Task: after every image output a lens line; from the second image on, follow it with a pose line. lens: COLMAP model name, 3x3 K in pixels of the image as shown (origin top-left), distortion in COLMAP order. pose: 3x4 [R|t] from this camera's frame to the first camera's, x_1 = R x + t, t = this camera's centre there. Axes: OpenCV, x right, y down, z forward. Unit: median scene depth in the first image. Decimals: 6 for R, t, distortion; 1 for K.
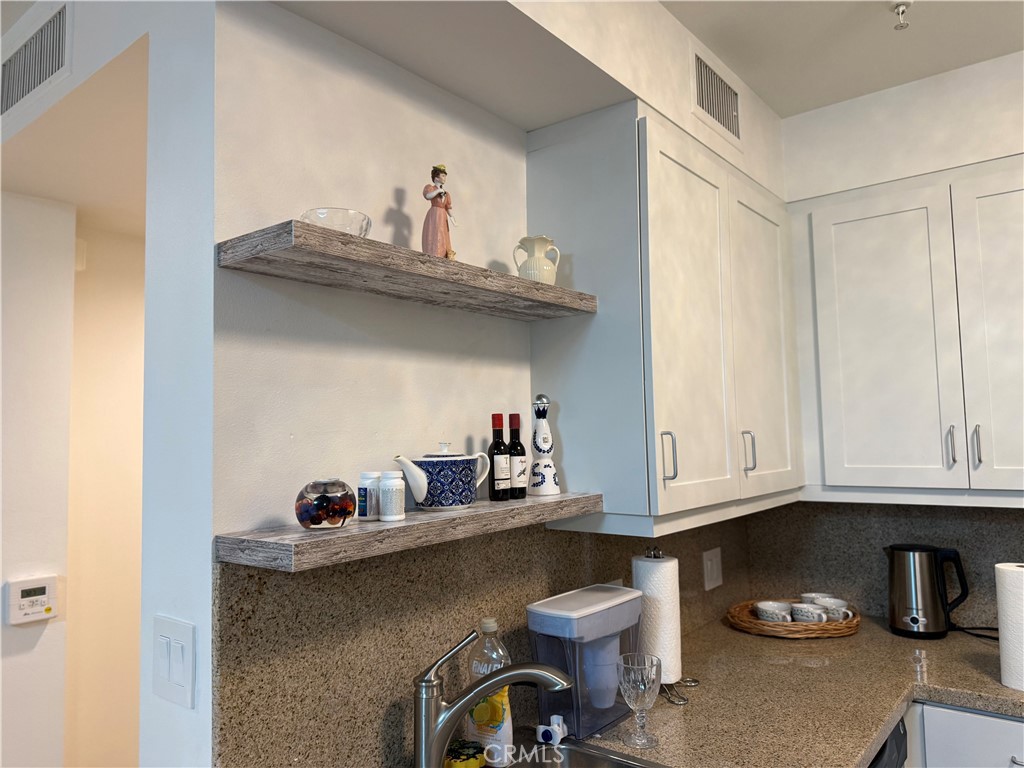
lens RADIAL K [[729.8, 0, 512.0], [0, 729.8, 384.0], [0, 0, 1]] dist [0.006806, -0.008152]
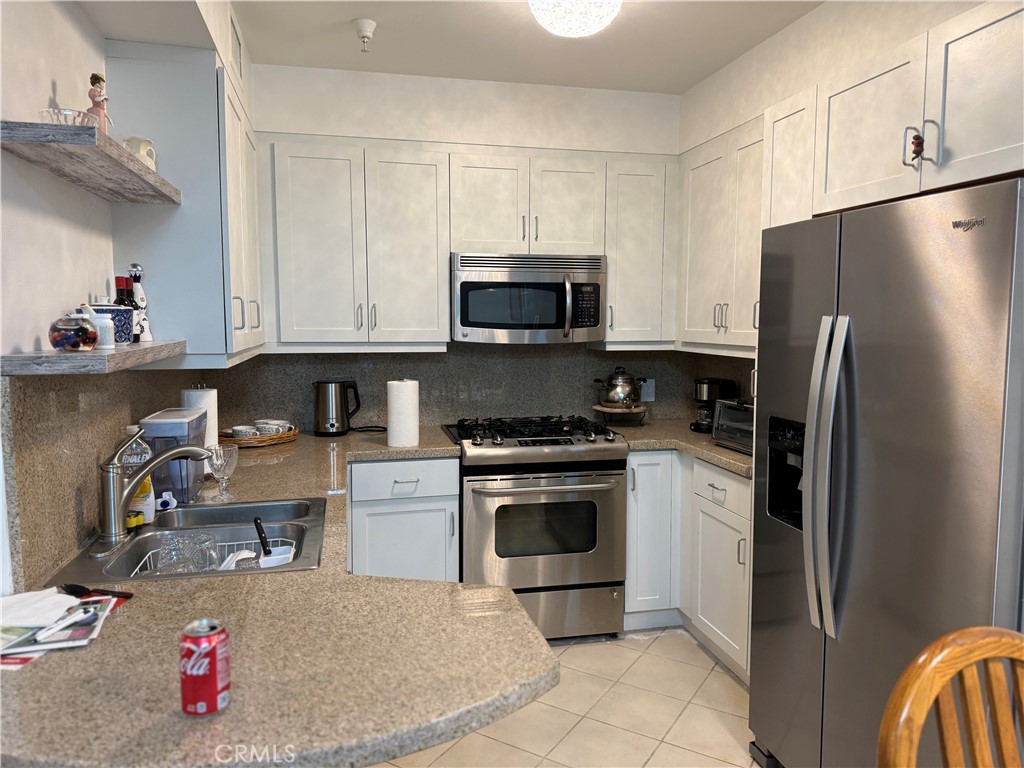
lens RADIAL K [[729.8, 0, 512.0], [0, 729.8, 384.0], [0, 0, 1]] dist [0.006806, -0.008152]
pose [[0.619478, -0.043573, 0.783804, -0.471935], [-0.077621, 0.990165, 0.116393, 0.019187], [-0.781167, -0.132943, 0.610003, -0.278320]]
